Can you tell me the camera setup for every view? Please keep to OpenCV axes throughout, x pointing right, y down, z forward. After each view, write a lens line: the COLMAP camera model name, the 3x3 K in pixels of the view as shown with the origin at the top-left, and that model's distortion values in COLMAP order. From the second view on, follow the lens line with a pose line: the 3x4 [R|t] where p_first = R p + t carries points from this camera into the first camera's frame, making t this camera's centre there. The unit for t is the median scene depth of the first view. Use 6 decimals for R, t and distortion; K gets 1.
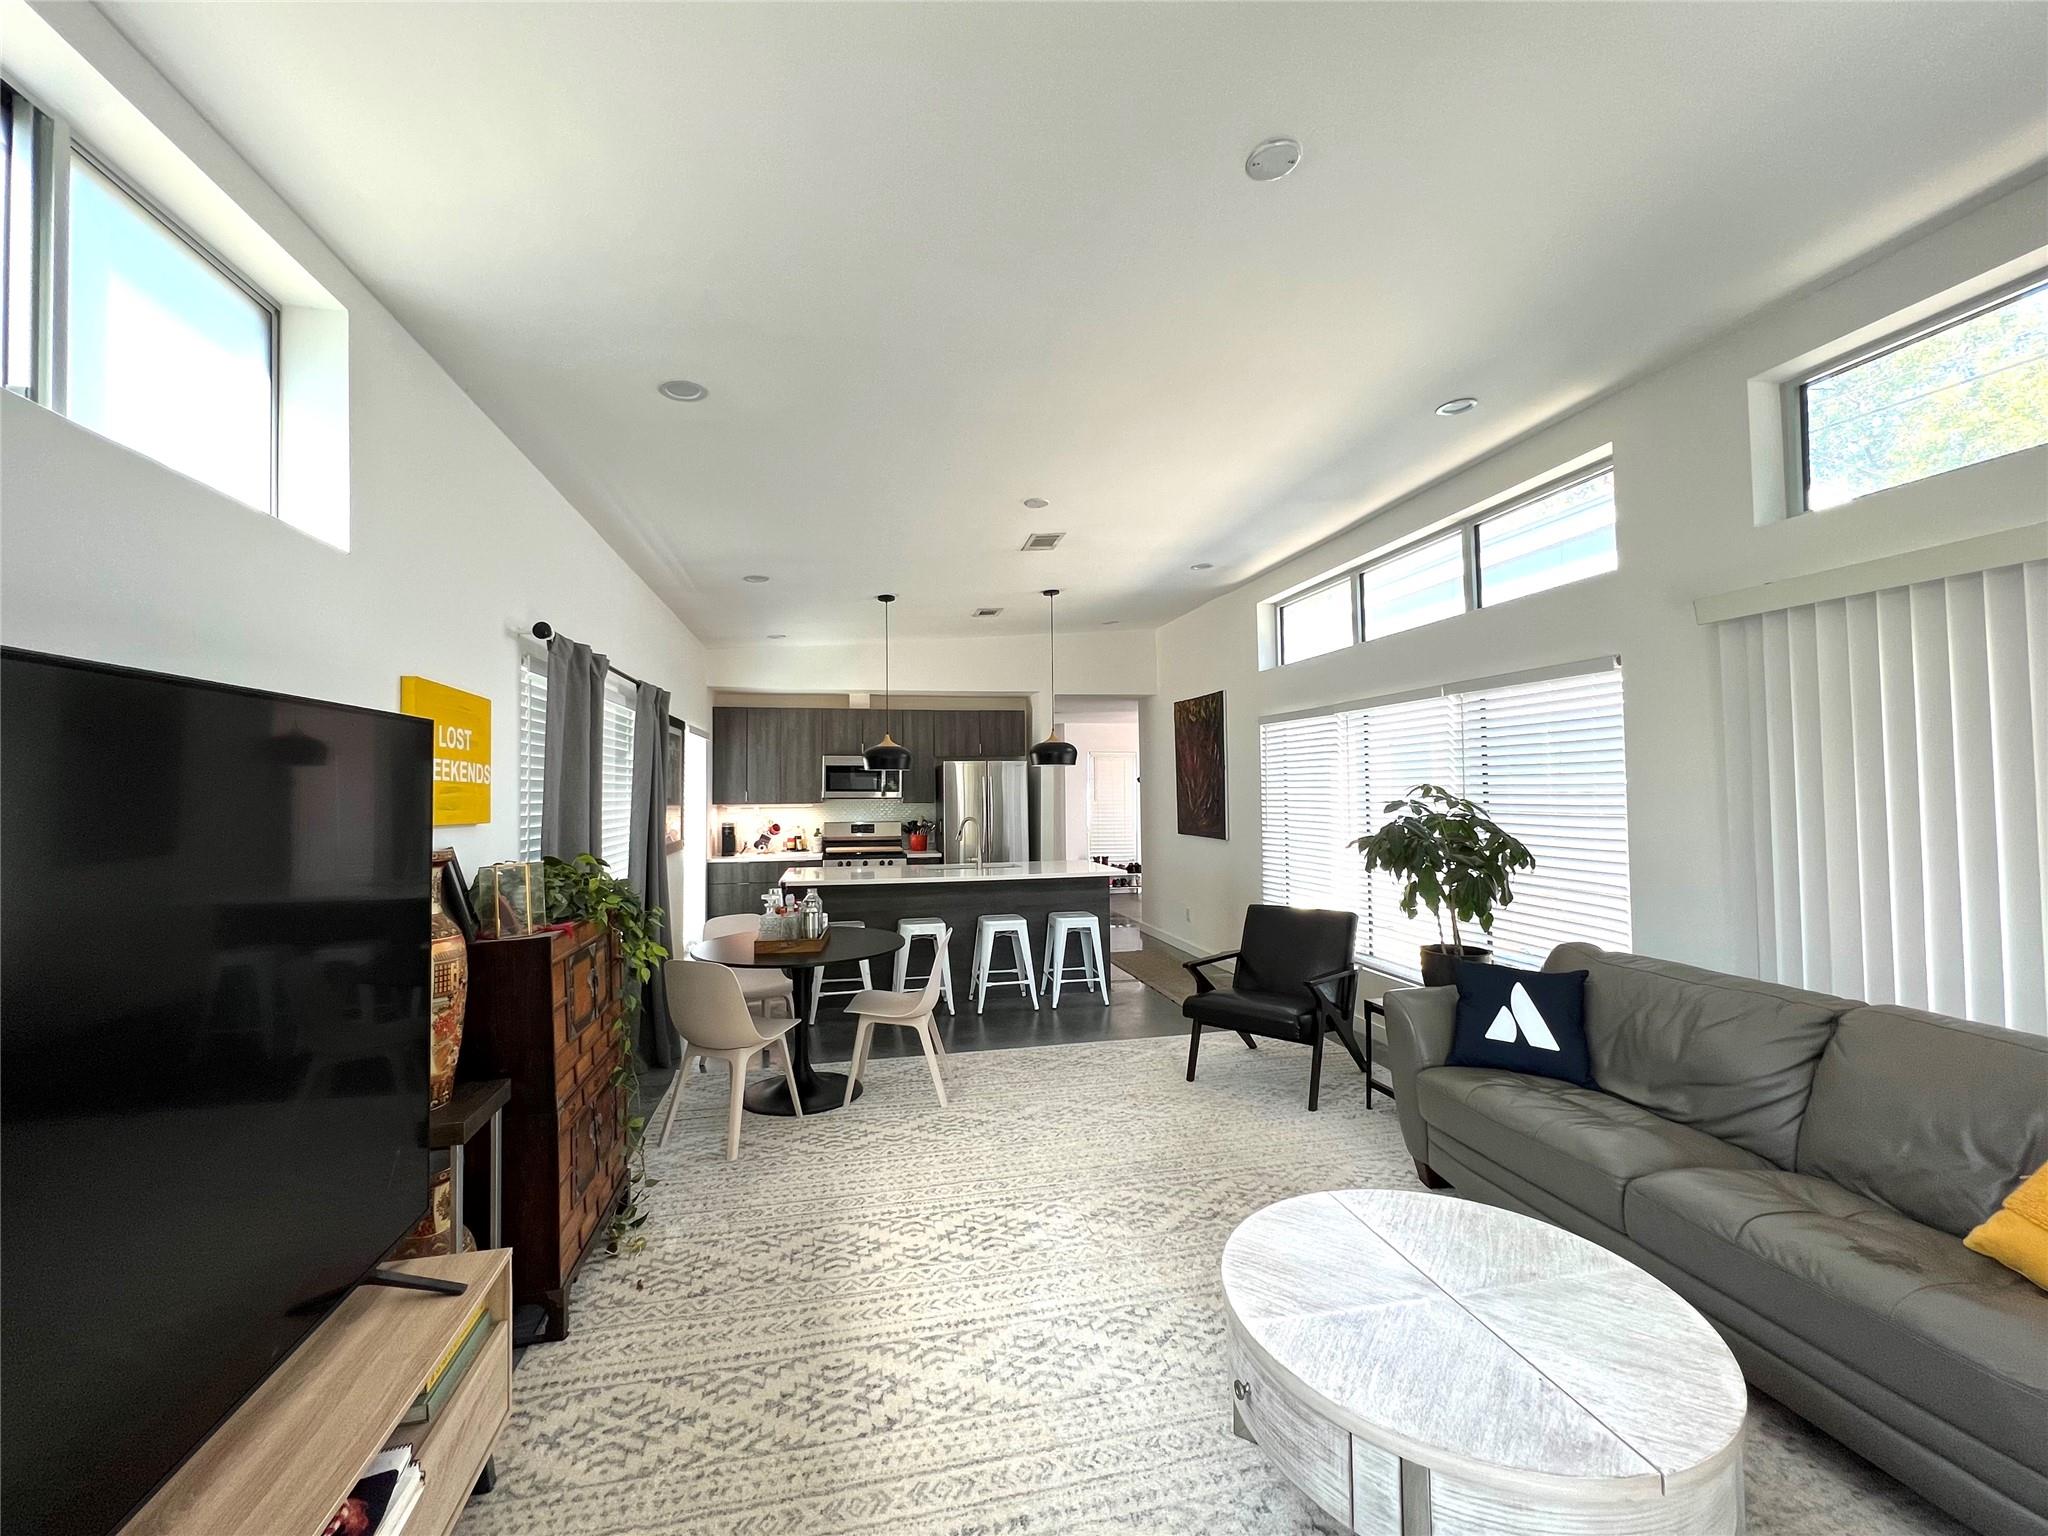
lens RADIAL K [[845.8, 0, 1022.2], [0, 845.8, 766.4], [0, 0, 1]] dist [-0.000775, 0.001196]
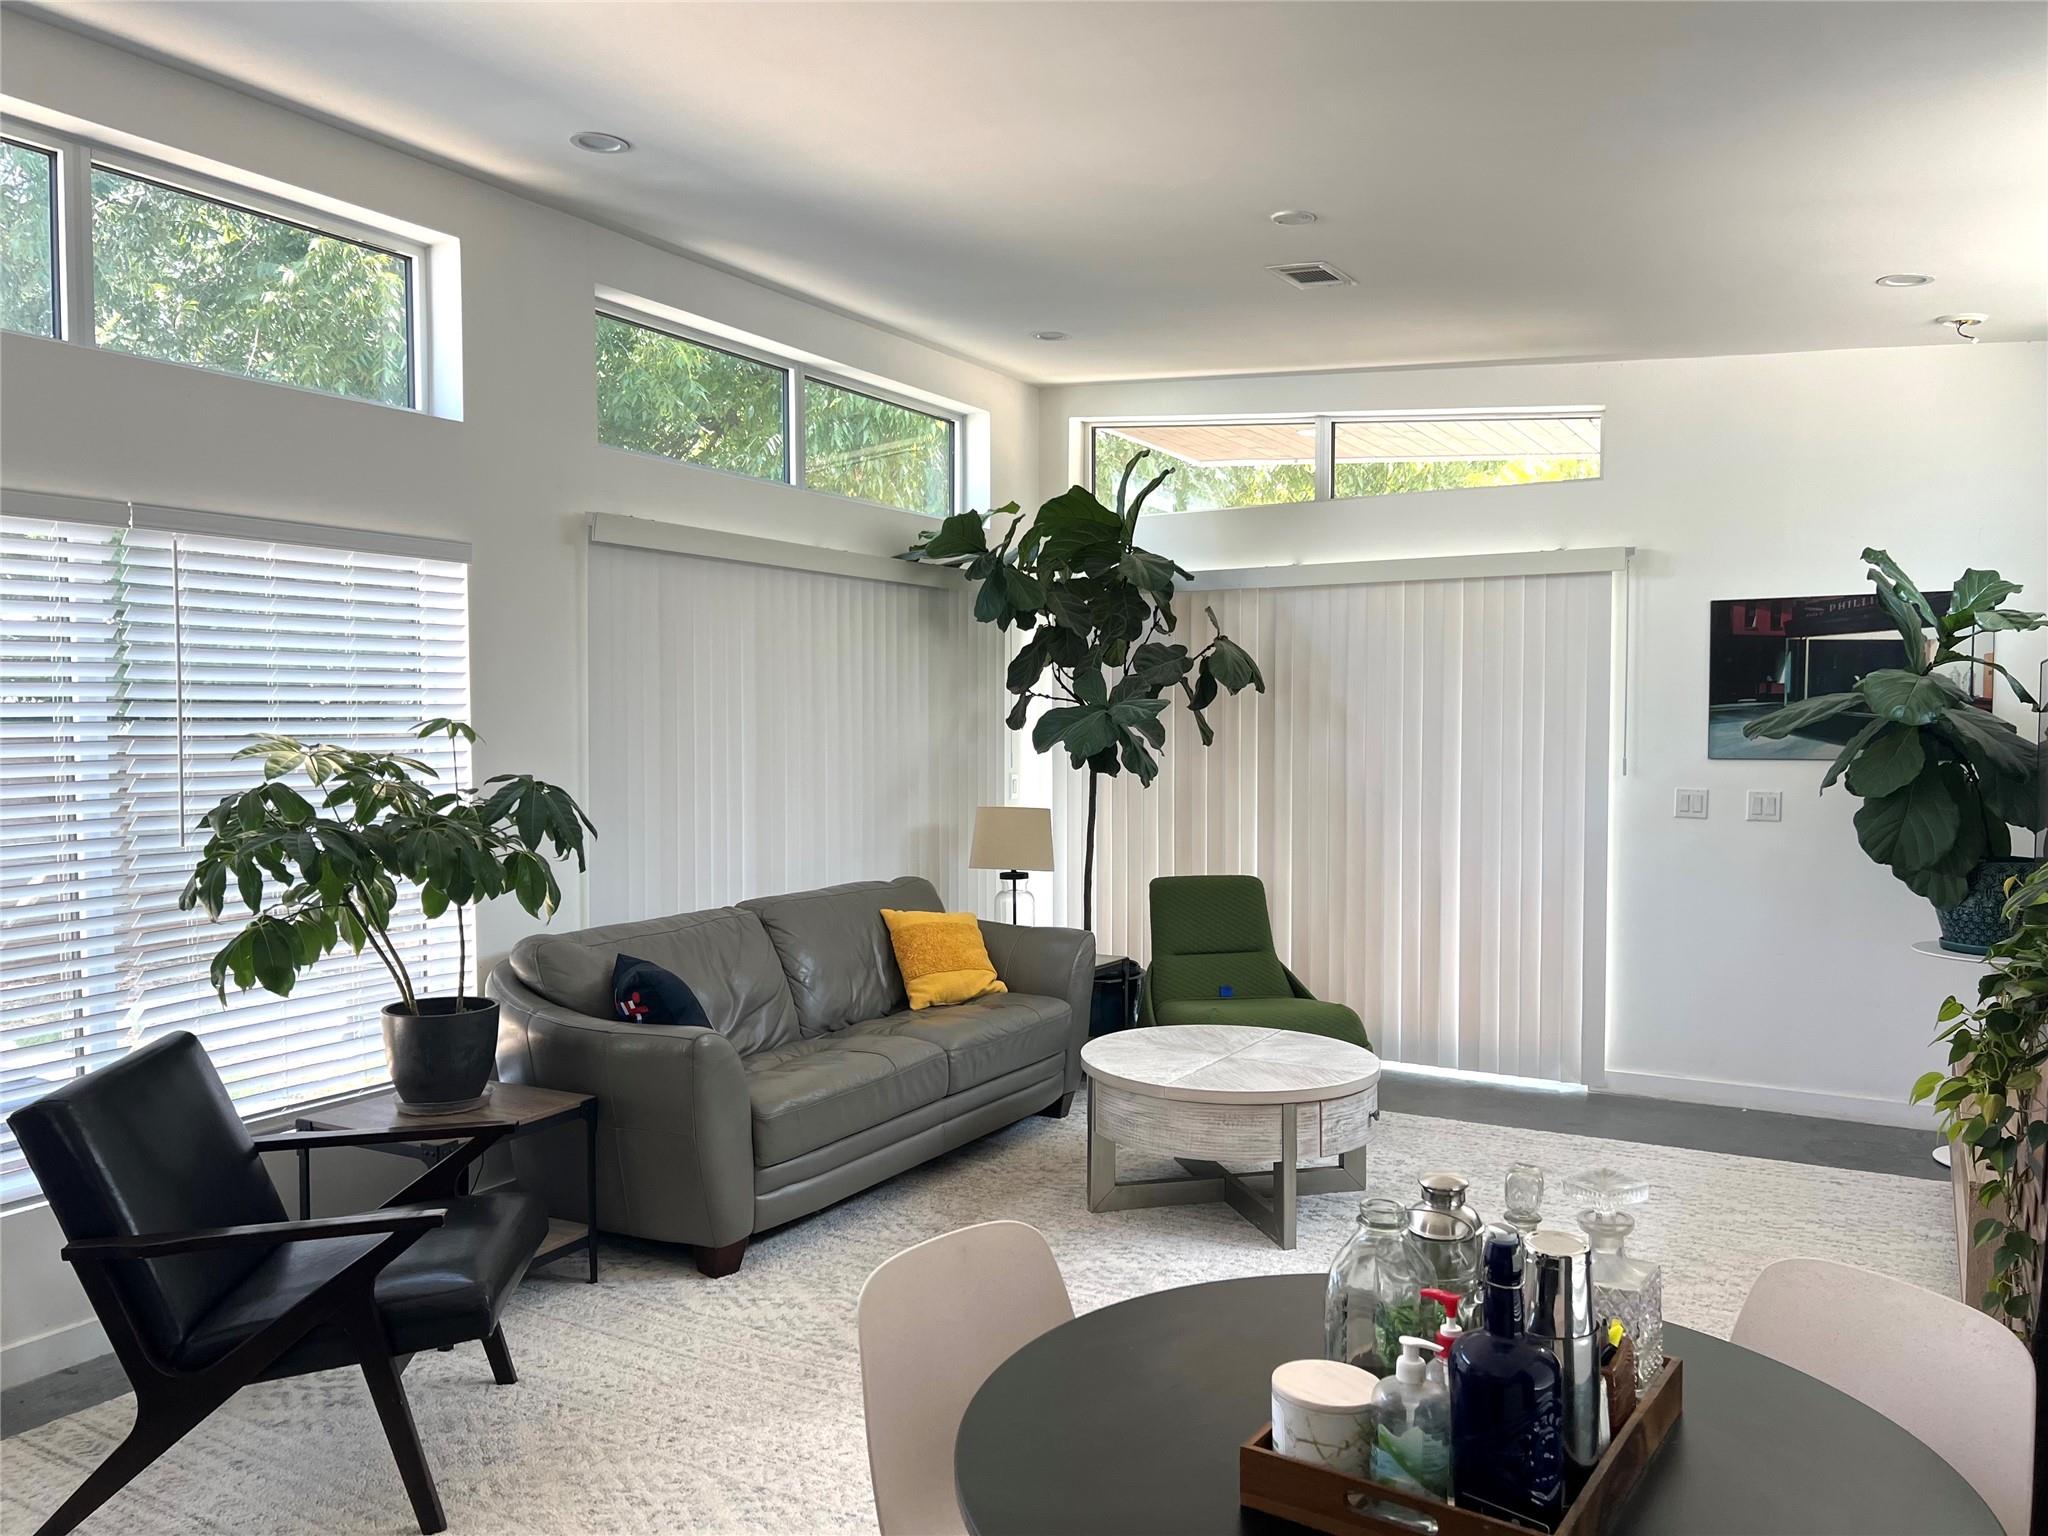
lens RADIAL K [[1546.4, 0, 1005.8], [0, 1546.4, 768.8], [0, 0, 1]] dist [0.058959, -0.064596]
pose [[-0.731485, -0.012669, 0.681740, -0.419276], [-0.008040, 0.999918, 0.009955, 0.033065], [-0.681810, 0.001801, -0.731527, 1.270225]]
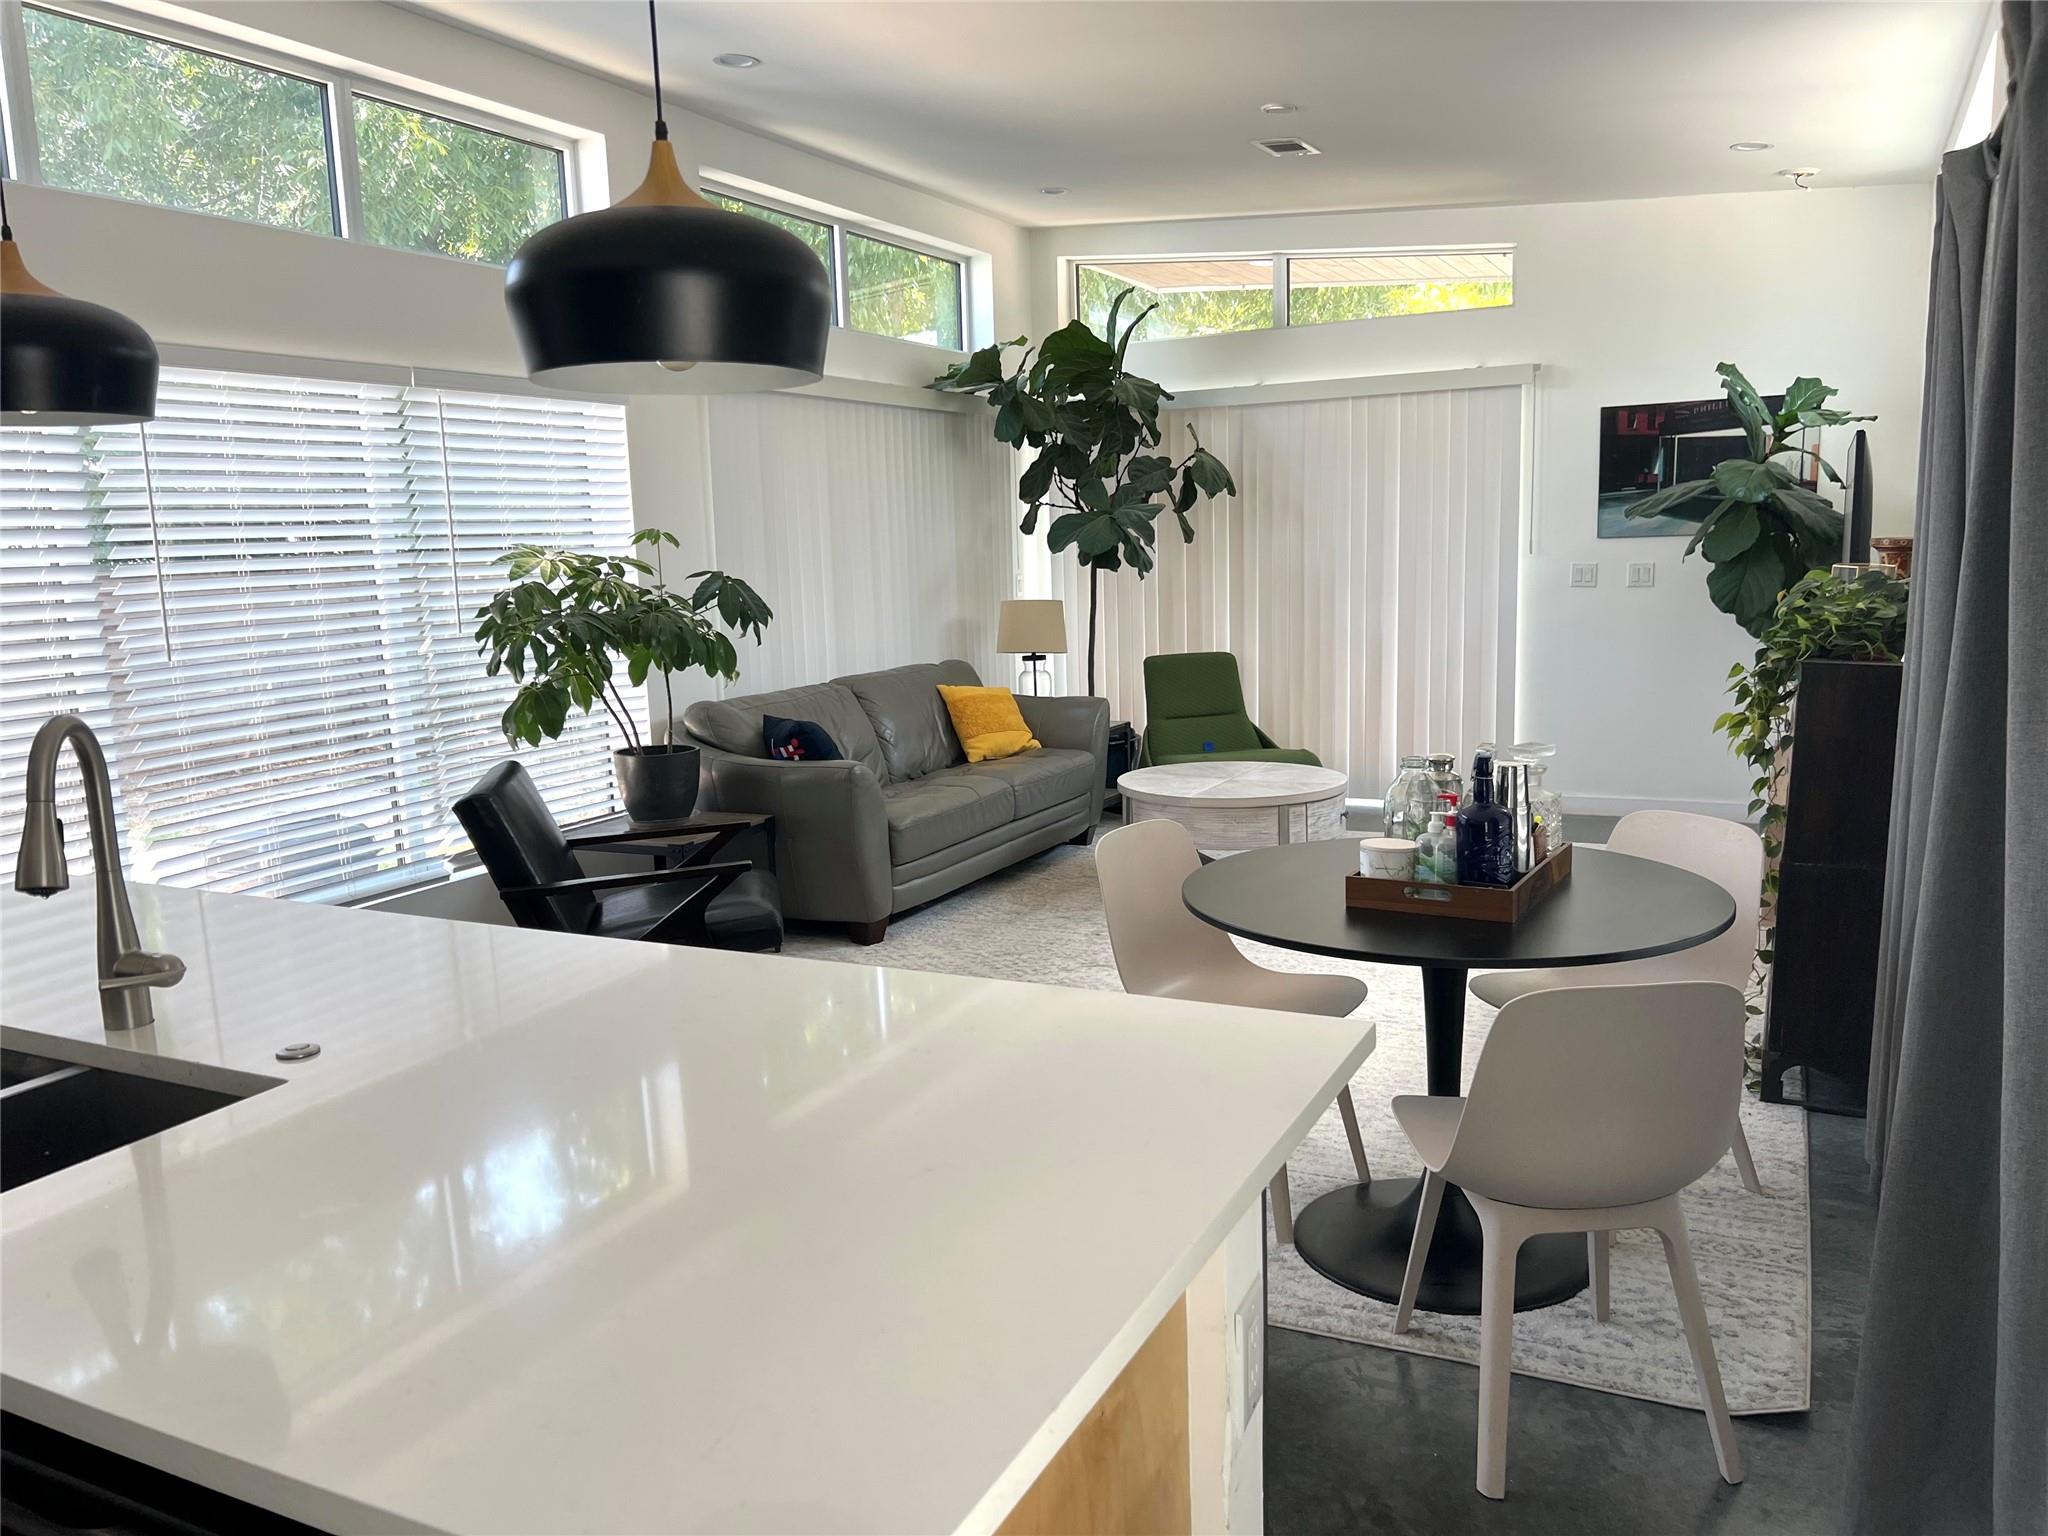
lens RADIAL K [[1546.4, 0, 1009.1], [0, 1546.4, 774.0], [0, 0, 1]] dist [0.058959, -0.064596]
pose [[-0.772688, -0.062883, 0.631663, -0.526466], [0.024215, 0.991437, 0.128320, 0.054077], [-0.634324, 0.114447, -0.764549, 1.570782]]
